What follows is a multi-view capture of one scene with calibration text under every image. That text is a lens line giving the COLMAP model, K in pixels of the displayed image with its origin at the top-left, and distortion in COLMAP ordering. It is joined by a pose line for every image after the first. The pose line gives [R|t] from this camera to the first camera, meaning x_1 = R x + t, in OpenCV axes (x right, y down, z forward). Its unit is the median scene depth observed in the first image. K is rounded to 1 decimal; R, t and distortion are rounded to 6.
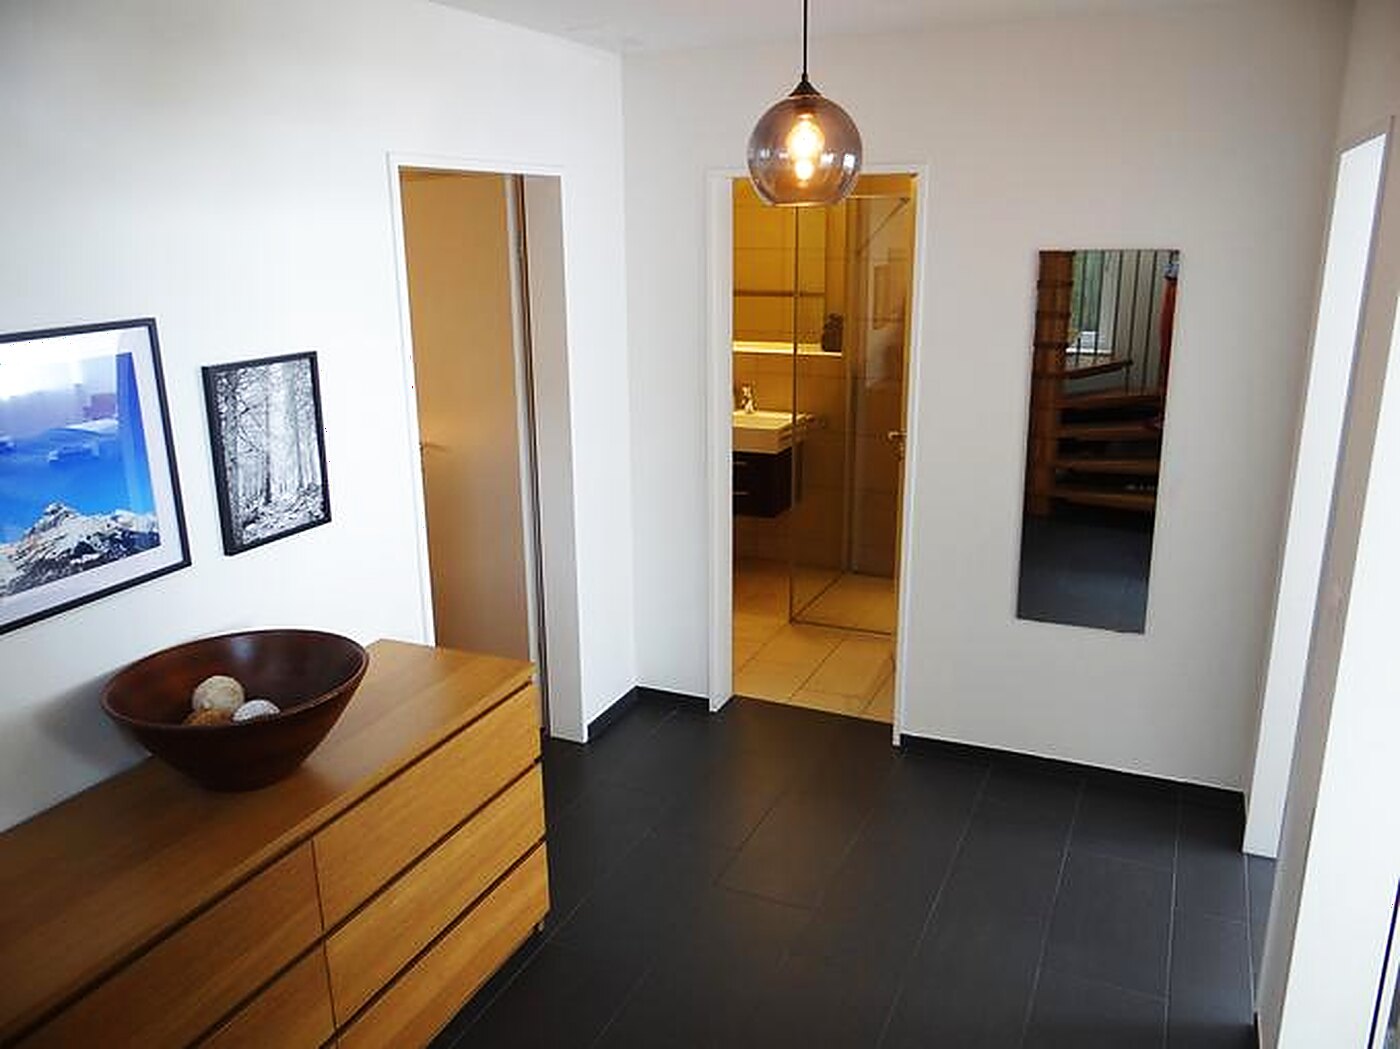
lens RADIAL K [[1111.1, 0, 700.7], [0, 1111.1, 525.3], [0, 0, 1]] dist [0.001016, 0.000663]
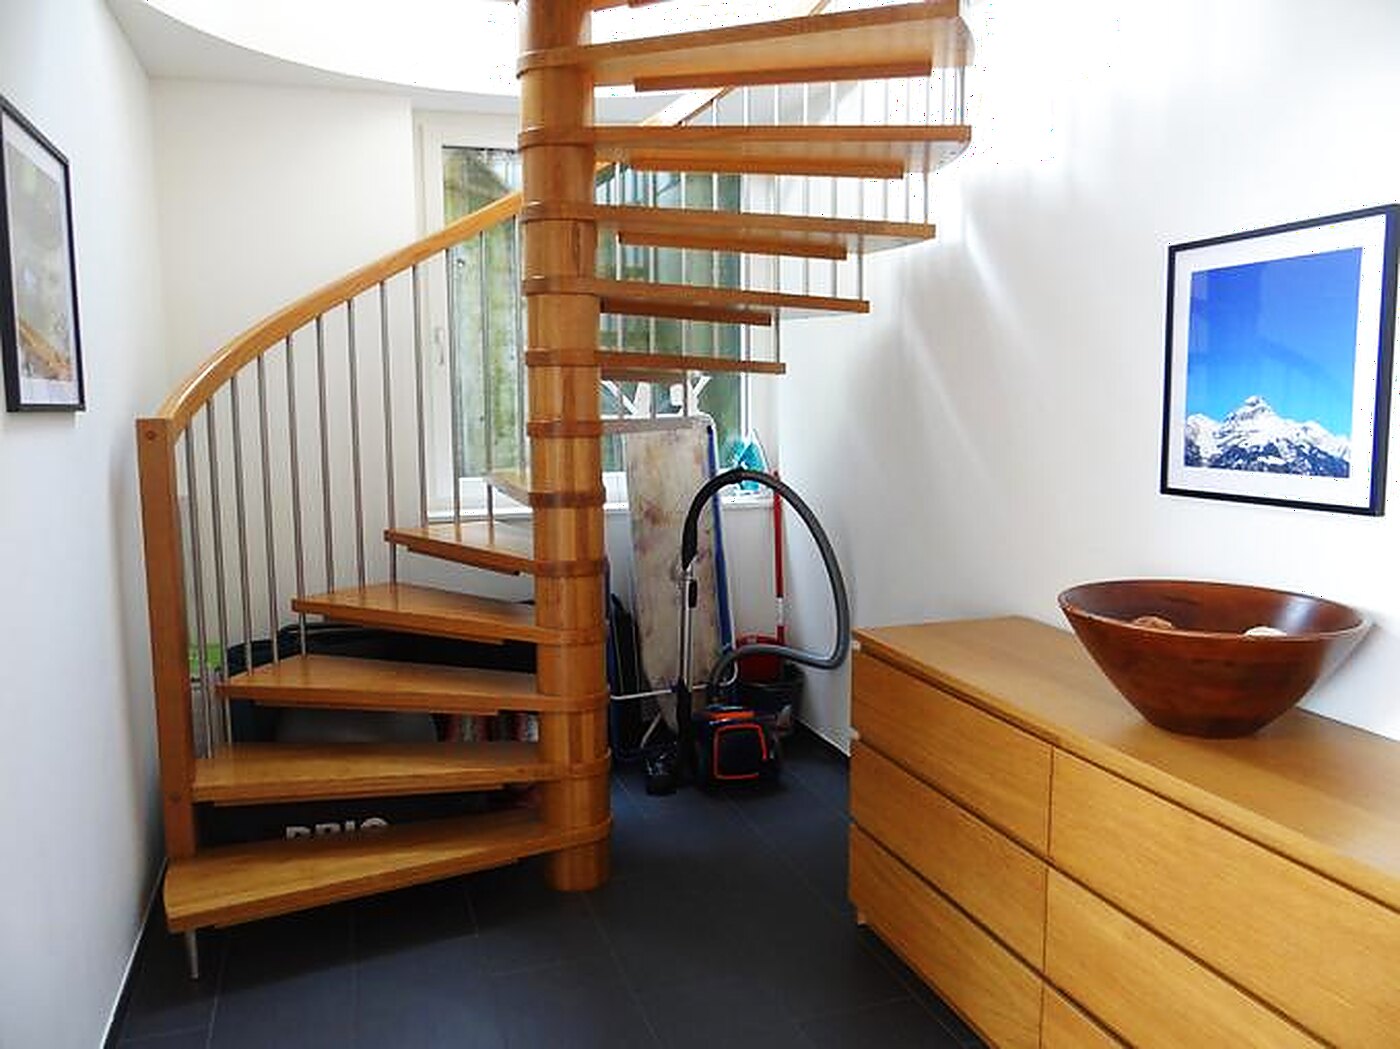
lens RADIAL K [[1111.1, 0, 700.8], [0, 1111.1, 521.4], [0, 0, 1]] dist [0.001016, 0.000663]
pose [[-0.734134, 0.093107, -0.672591, 0.487400], [-0.171540, 0.932991, 0.316390, -0.145175], [0.656979, 0.347649, -0.668969, 1.351248]]
